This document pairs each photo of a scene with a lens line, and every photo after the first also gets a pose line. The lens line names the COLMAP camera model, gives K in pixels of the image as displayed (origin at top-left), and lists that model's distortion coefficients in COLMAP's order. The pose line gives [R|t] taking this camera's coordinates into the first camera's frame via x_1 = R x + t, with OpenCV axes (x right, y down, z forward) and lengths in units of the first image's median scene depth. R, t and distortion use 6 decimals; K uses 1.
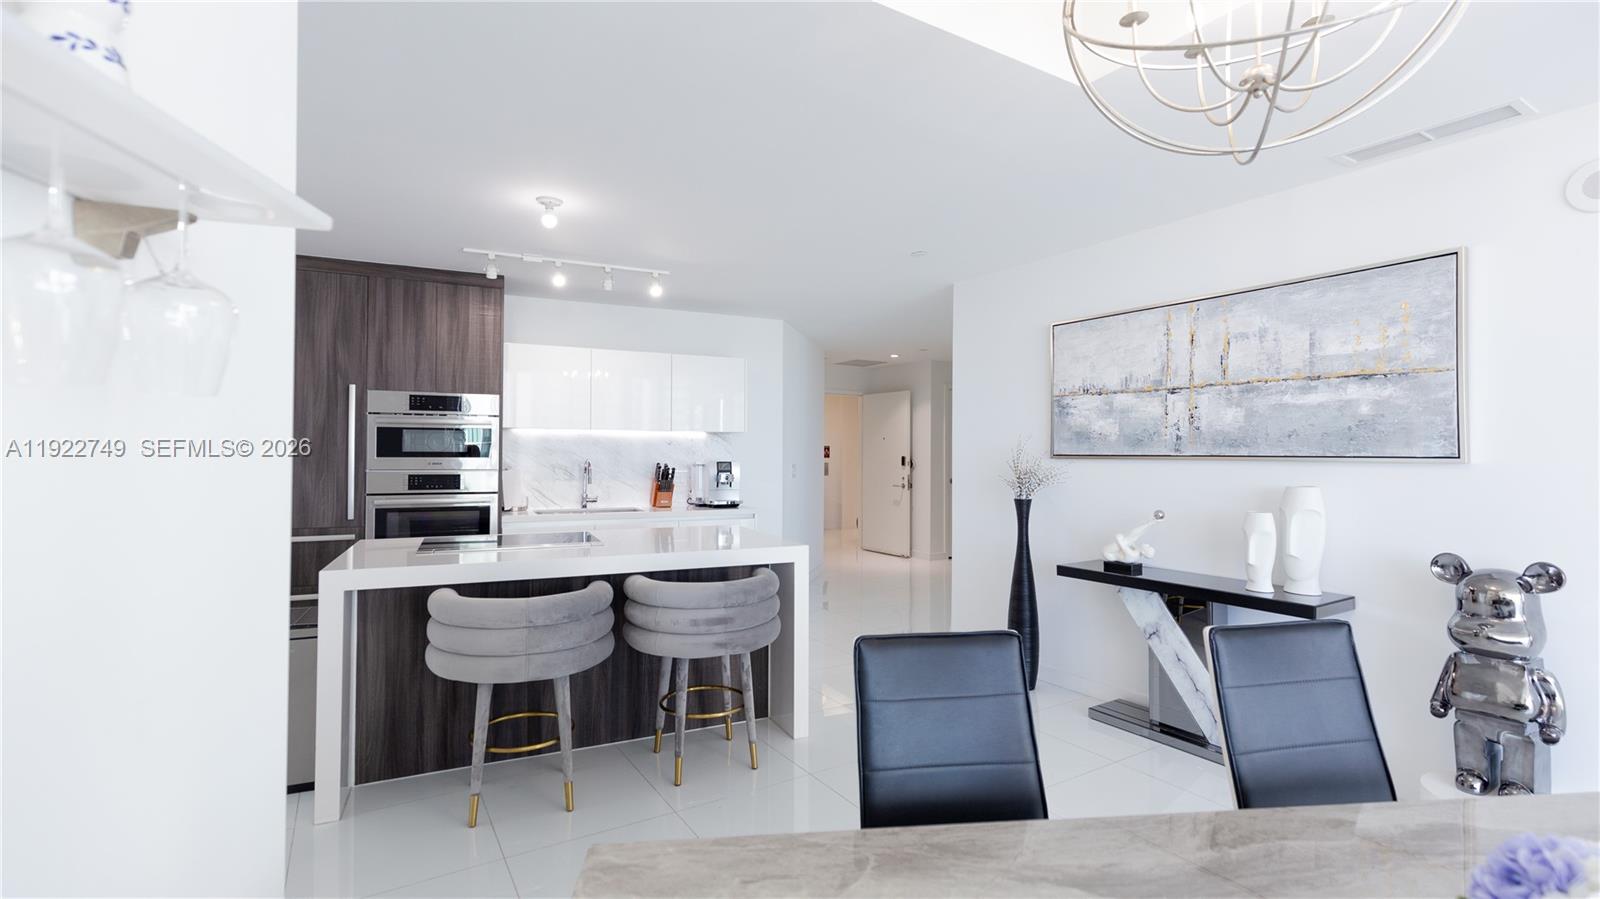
lens RADIAL K [[709.1, 0, 808.7], [0, 709.1, 450.0], [0, 0, 1]] dist [-0.001992, -0.000344]
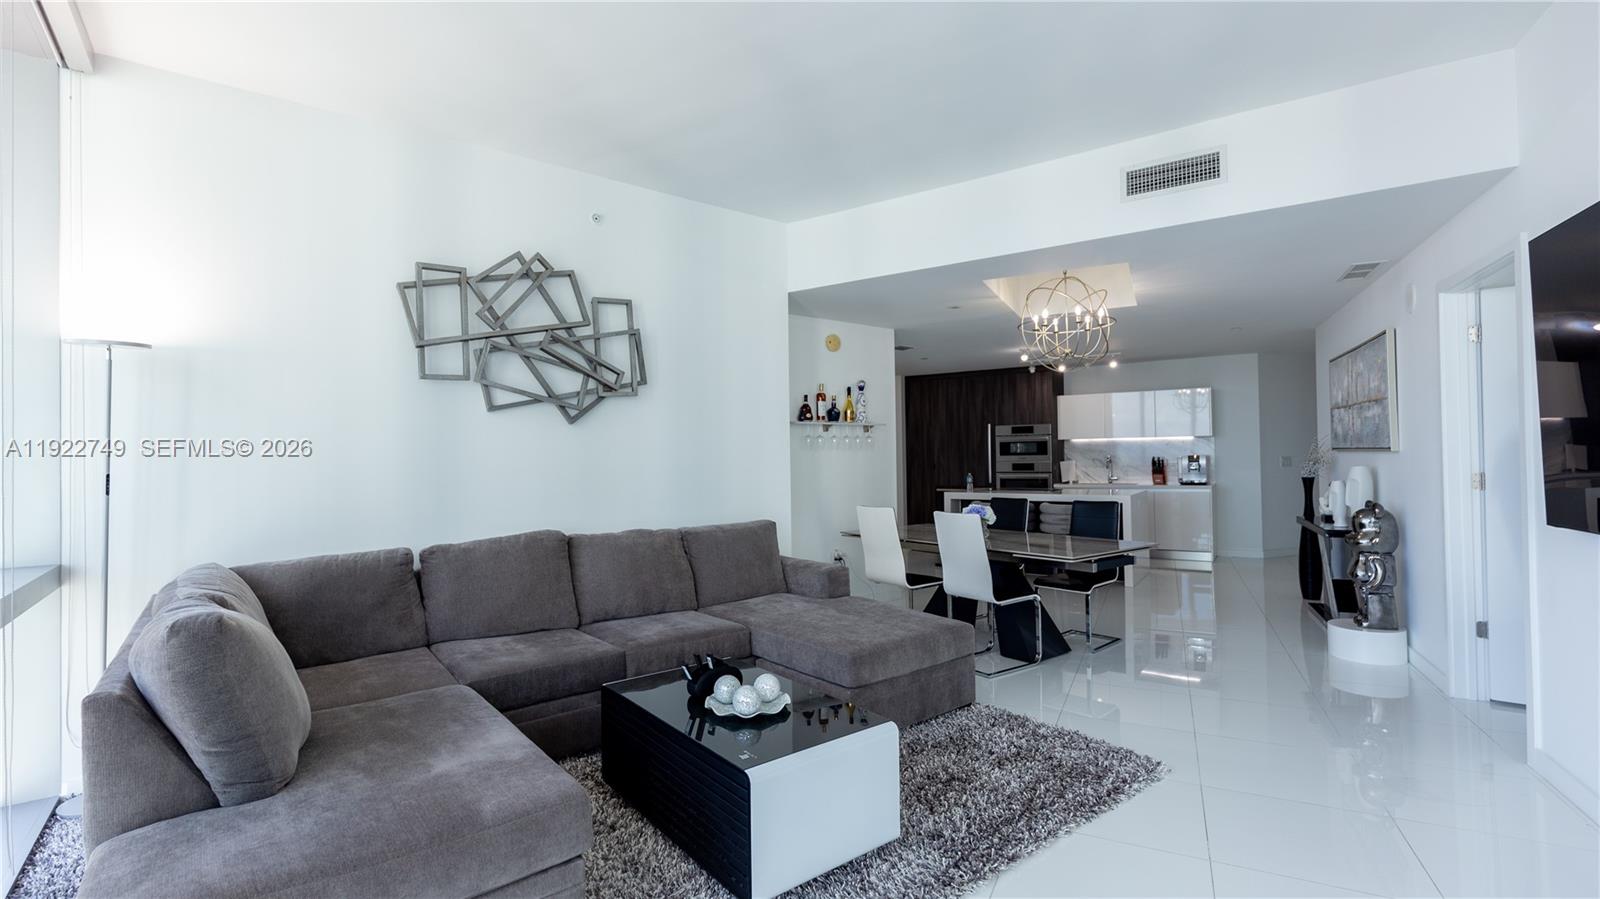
lens RADIAL K [[709.1, 0, 799.4], [0, 709.1, 457.6], [0, 0, 1]] dist [-0.001992, -0.000344]
pose [[0.492749, -0.010160, -0.870112, 1.009211], [0.021185, 0.999776, 0.000324, 0.002419], [0.869913, -0.018593, 0.492854, -0.646743]]
